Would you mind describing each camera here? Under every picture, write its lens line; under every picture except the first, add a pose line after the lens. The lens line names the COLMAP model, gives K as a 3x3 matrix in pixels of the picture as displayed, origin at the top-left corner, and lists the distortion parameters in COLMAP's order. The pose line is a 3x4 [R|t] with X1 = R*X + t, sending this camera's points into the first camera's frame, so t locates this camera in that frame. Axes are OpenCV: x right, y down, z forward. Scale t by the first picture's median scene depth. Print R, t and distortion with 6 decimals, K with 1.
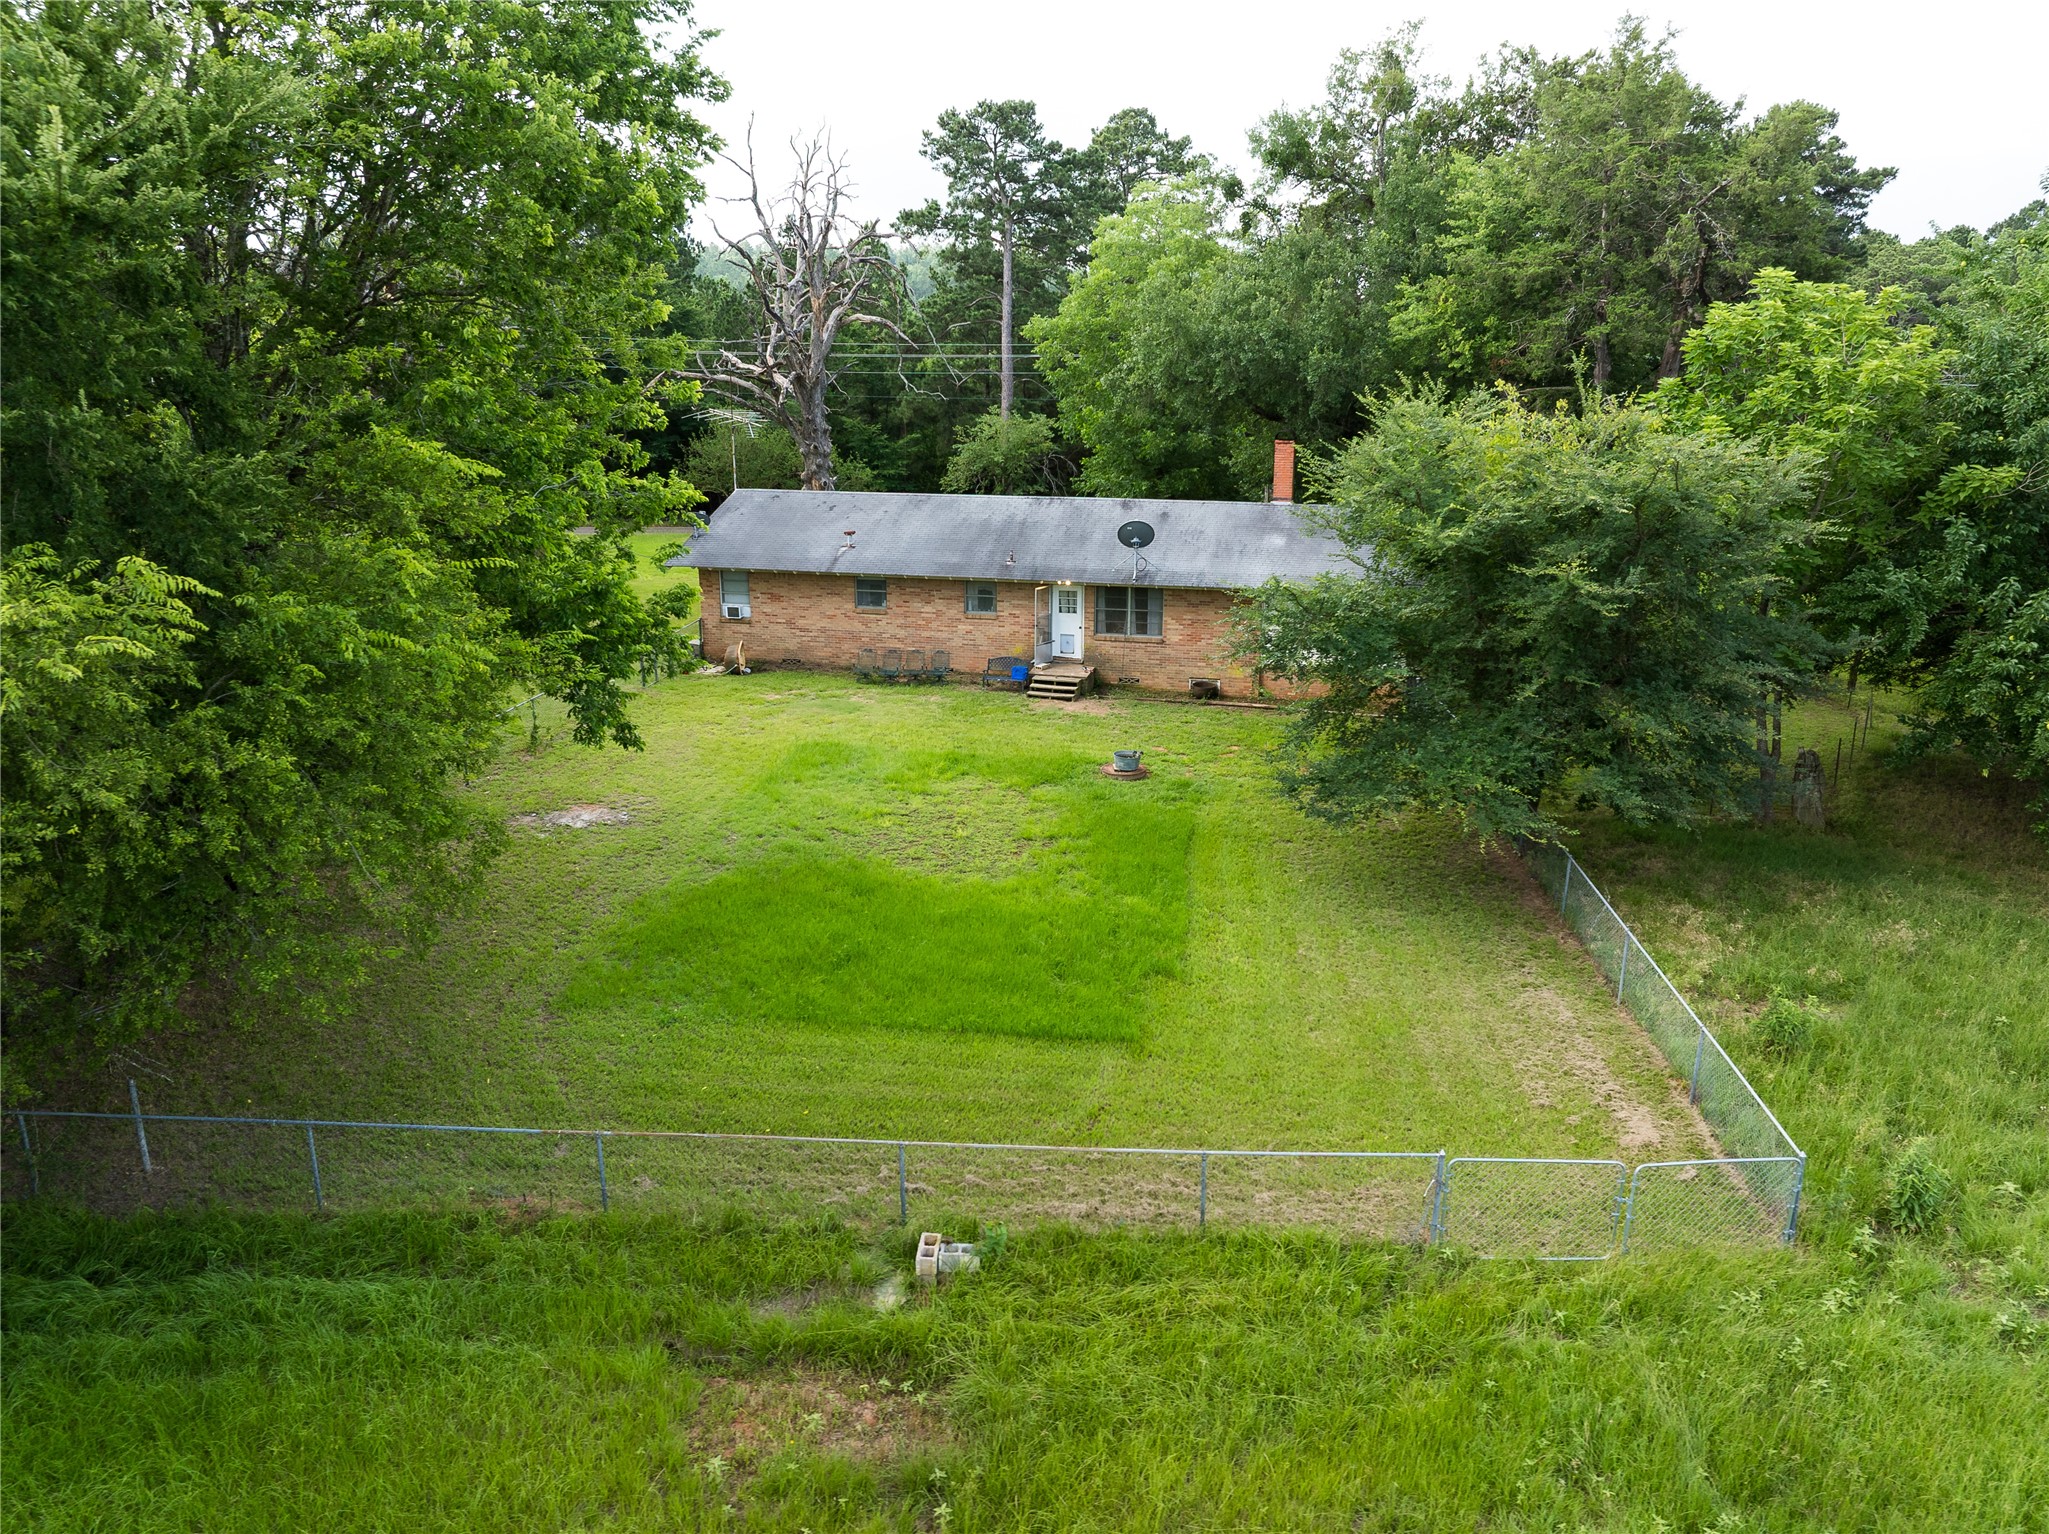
lens RADIAL K [[1446.4, 0, 1040.3], [0, 1446.4, 752.9], [0, 0, 1]] dist [-0.040356, 0.000248]
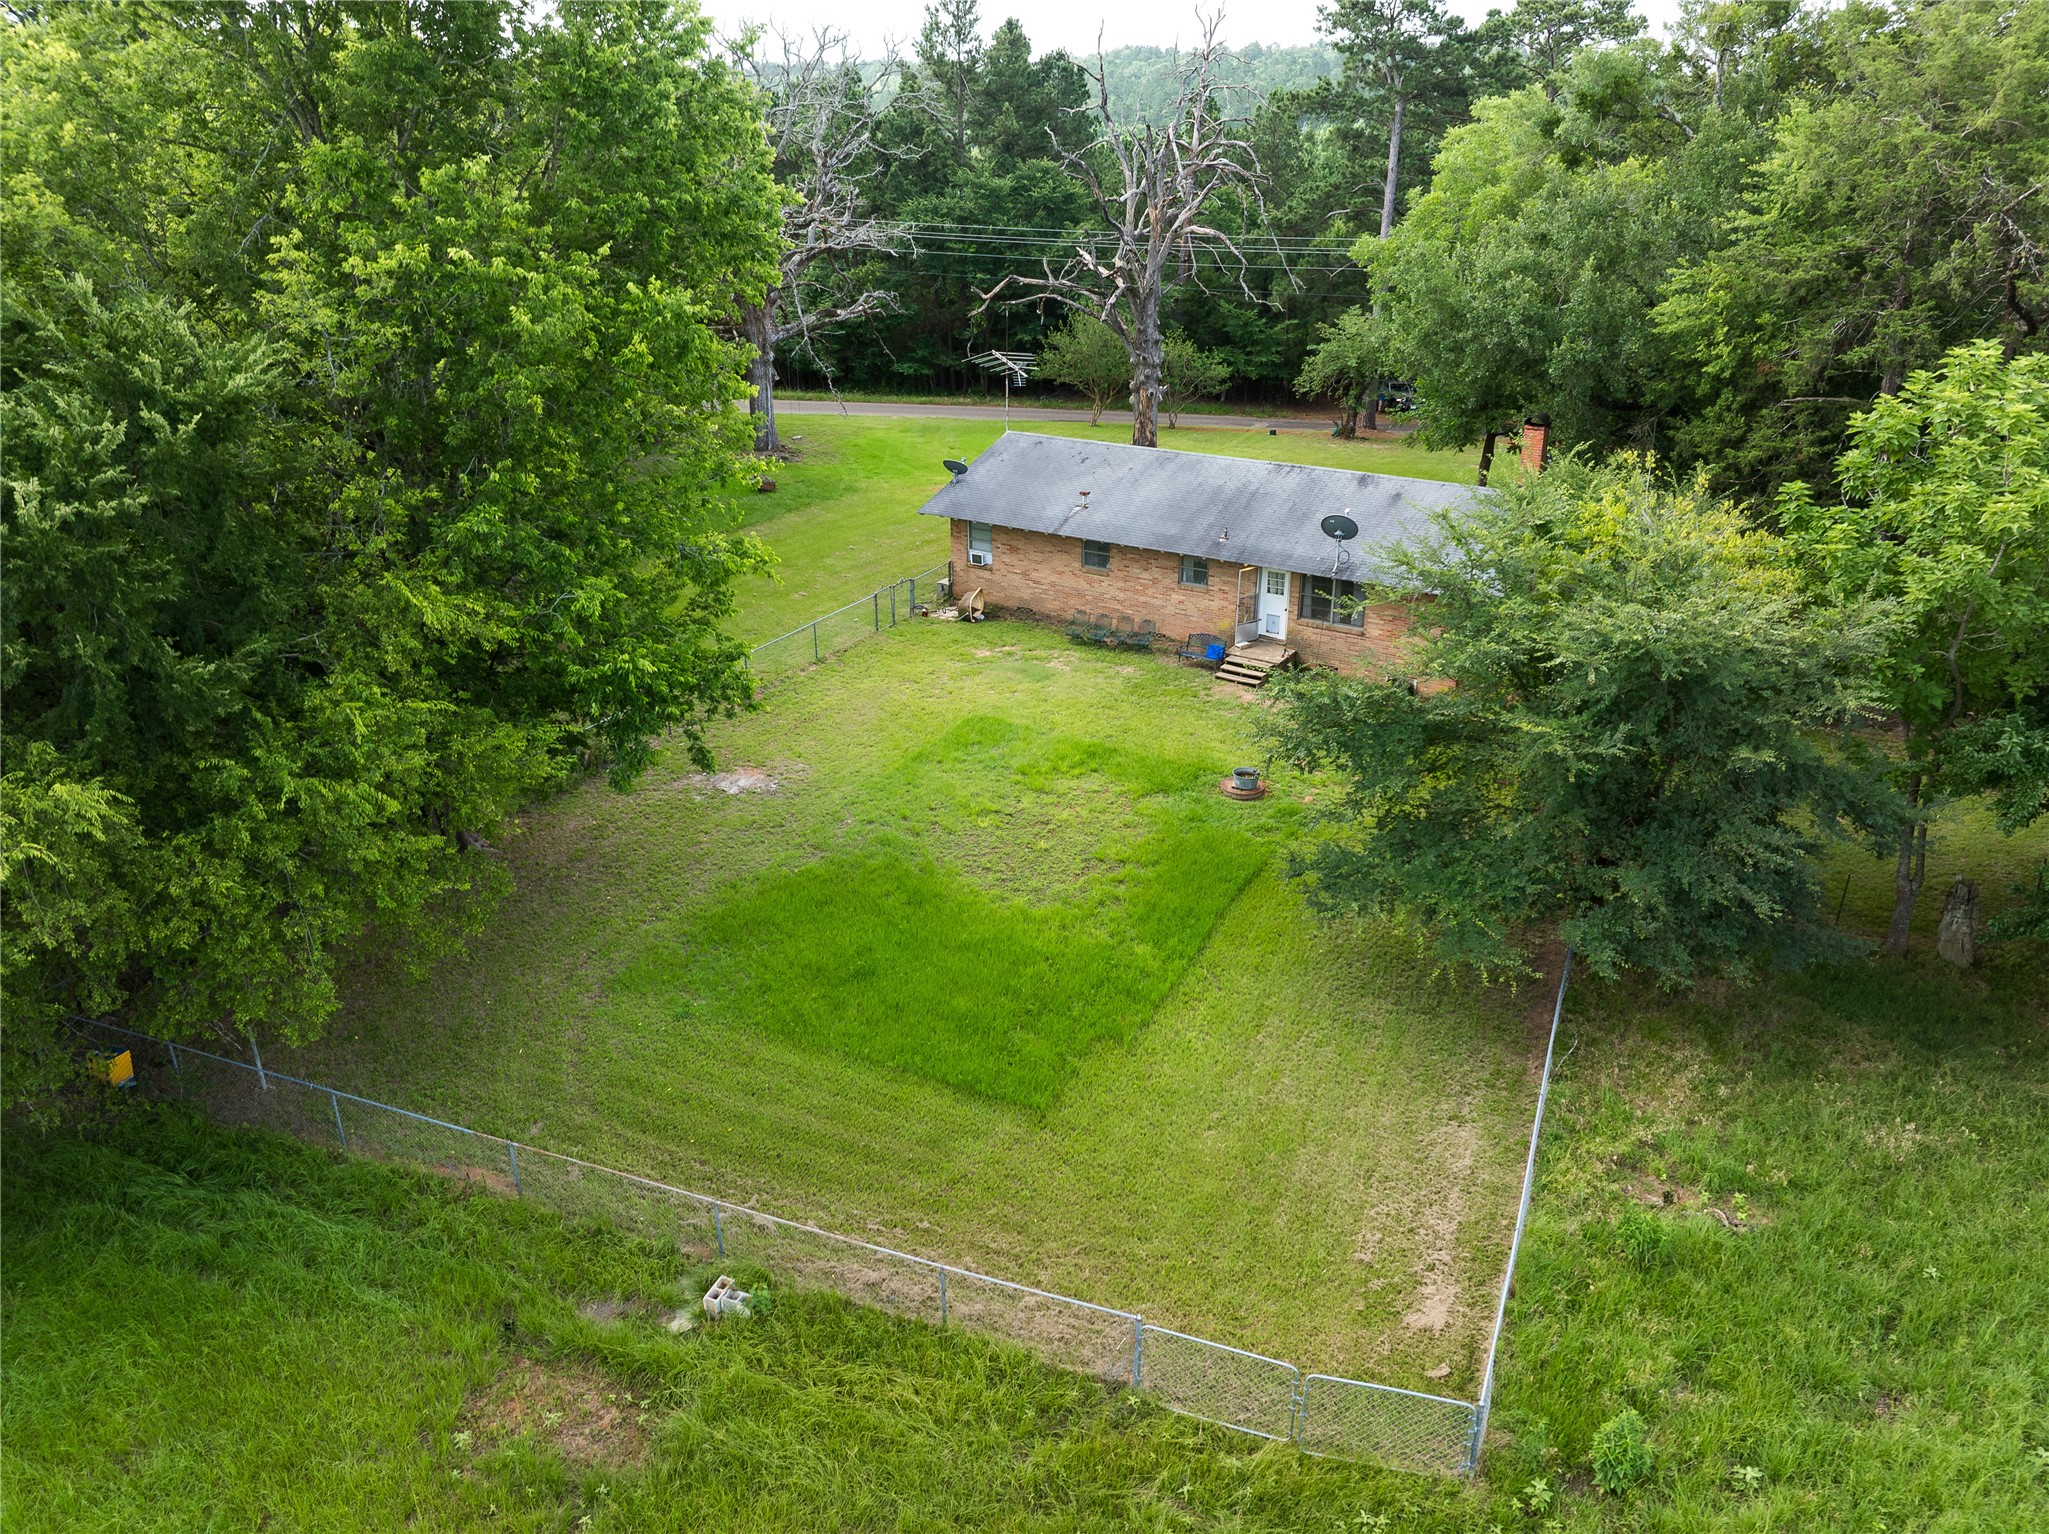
lens RADIAL K [[1446.4, 0, 1040.3], [0, 1446.4, 752.9], [0, 0, 1]] dist [-0.040356, 0.000248]
pose [[0.944236, 0.125207, -0.304536, 0.186656], [-0.085974, 0.986548, 0.139041, -0.114828], [0.317848, -0.105105, 0.942298, -0.012093]]
